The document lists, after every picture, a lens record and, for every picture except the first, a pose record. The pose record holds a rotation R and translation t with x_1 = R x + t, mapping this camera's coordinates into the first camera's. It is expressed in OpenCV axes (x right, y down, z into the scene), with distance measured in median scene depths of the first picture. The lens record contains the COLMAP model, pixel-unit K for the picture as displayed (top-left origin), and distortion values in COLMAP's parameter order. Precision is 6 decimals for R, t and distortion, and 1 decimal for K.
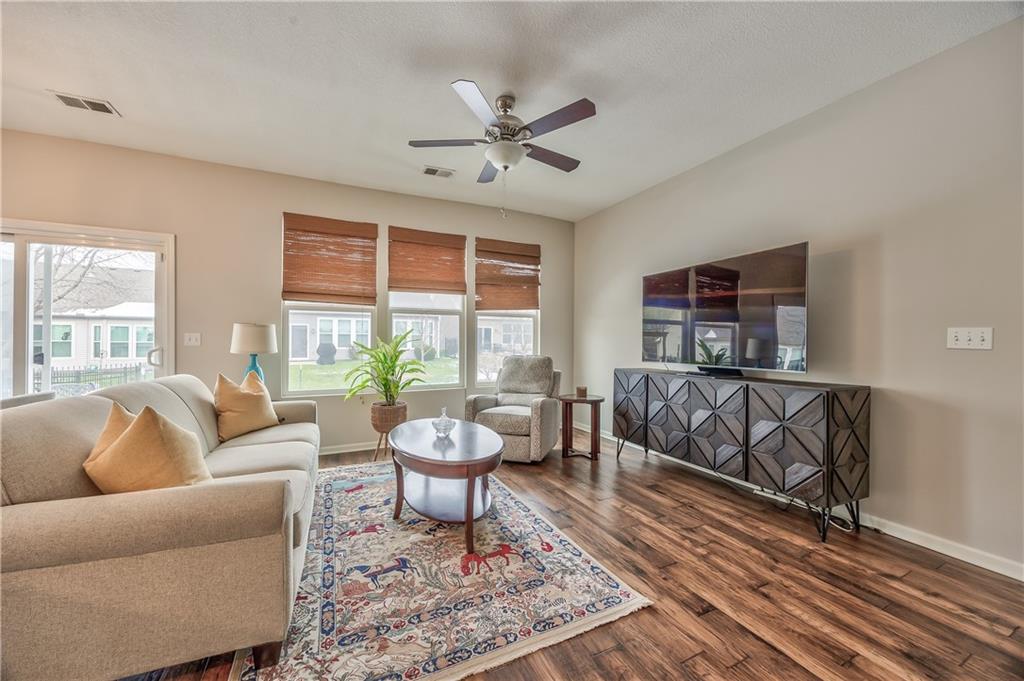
lens RADIAL K [[388.7, 0, 547.1], [0, 388.7, 332.7], [0, 0, 1]] dist [-0.009420, 0.000623]
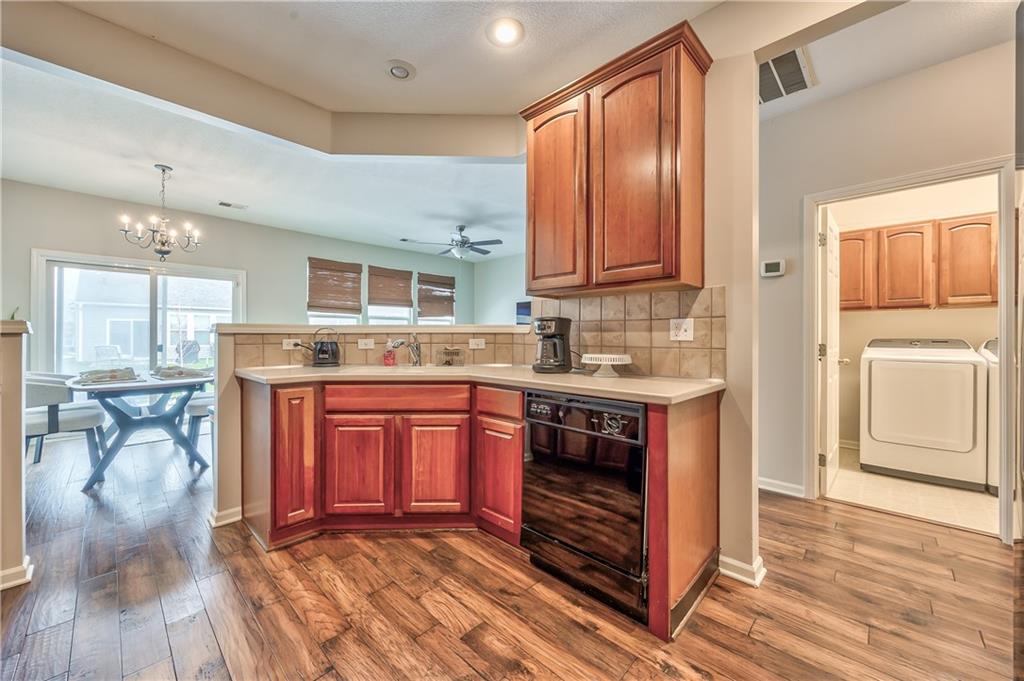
lens RADIAL K [[388.7, 0, 529.1], [0, 388.7, 333.7], [0, 0, 1]] dist [-0.009420, 0.000623]
pose [[0.941793, -0.002811, 0.336183, -0.325538], [-0.000621, 0.999949, 0.010099, -0.006999], [-0.336194, -0.009720, 0.941743, -0.757616]]
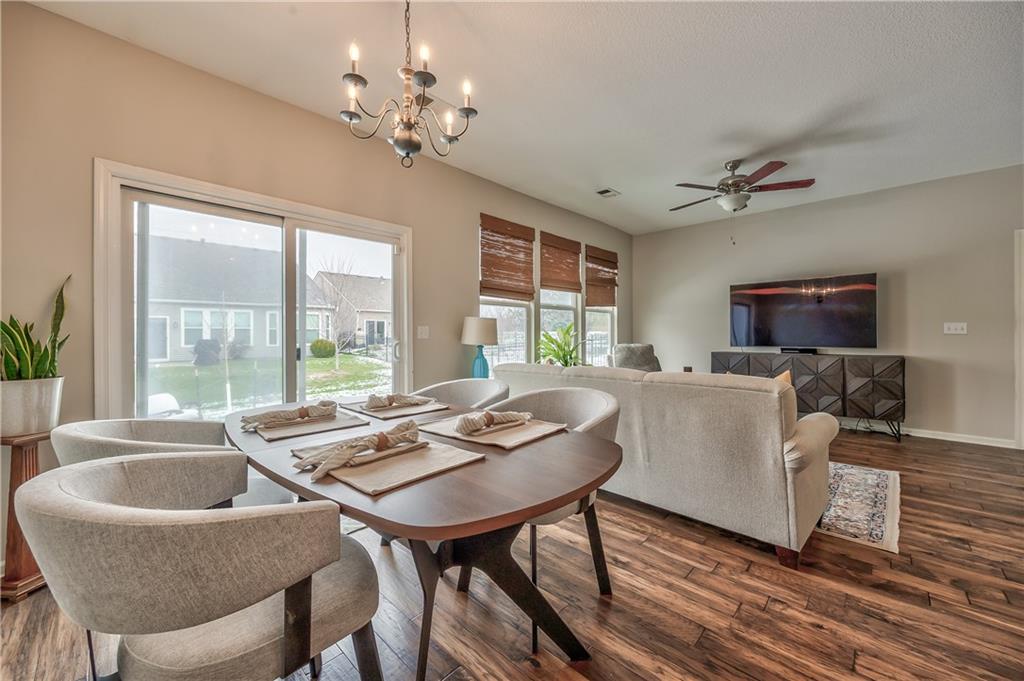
lens RADIAL K [[388.7, 0, 519.5], [0, 388.7, 330.8], [0, 0, 1]] dist [-0.009420, 0.000623]
pose [[0.940285, -0.004929, 0.340352, -0.860719], [0.000649, 0.999919, 0.012687, 0.000258], [-0.340387, -0.011708, 0.940213, -0.042349]]
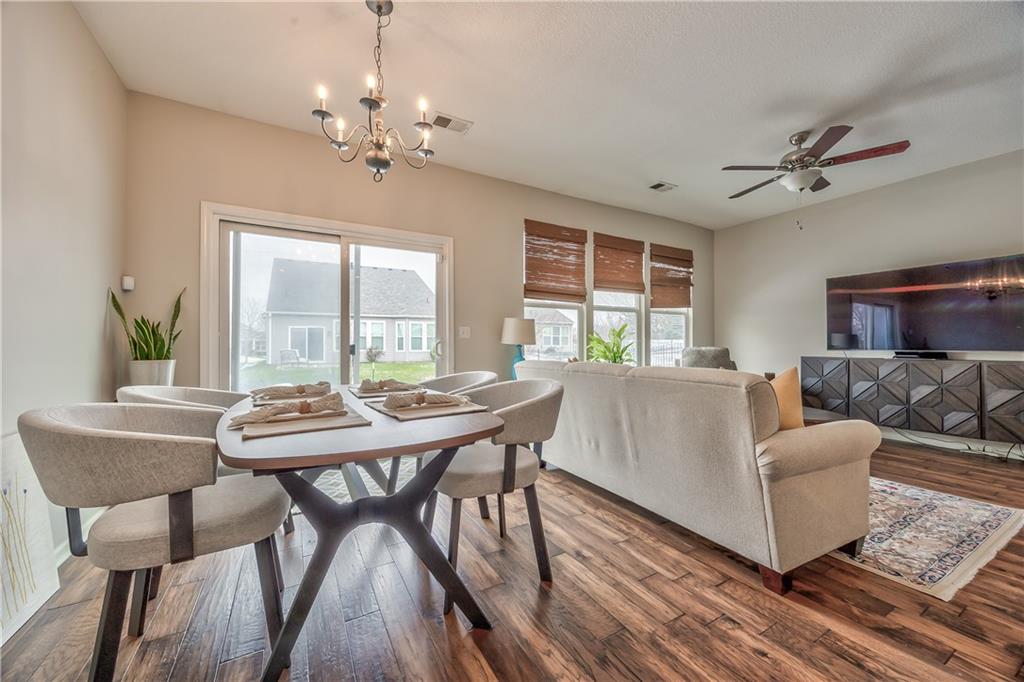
lens RADIAL K [[388.7, 0, 530.0], [0, 388.7, 335.9], [0, 0, 1]] dist [-0.009420, 0.000623]
pose [[0.997627, -0.006072, 0.068578, -0.677872], [0.006211, 0.999979, -0.001813, 0.024642], [-0.068565, 0.002234, 0.997644, -0.103093]]
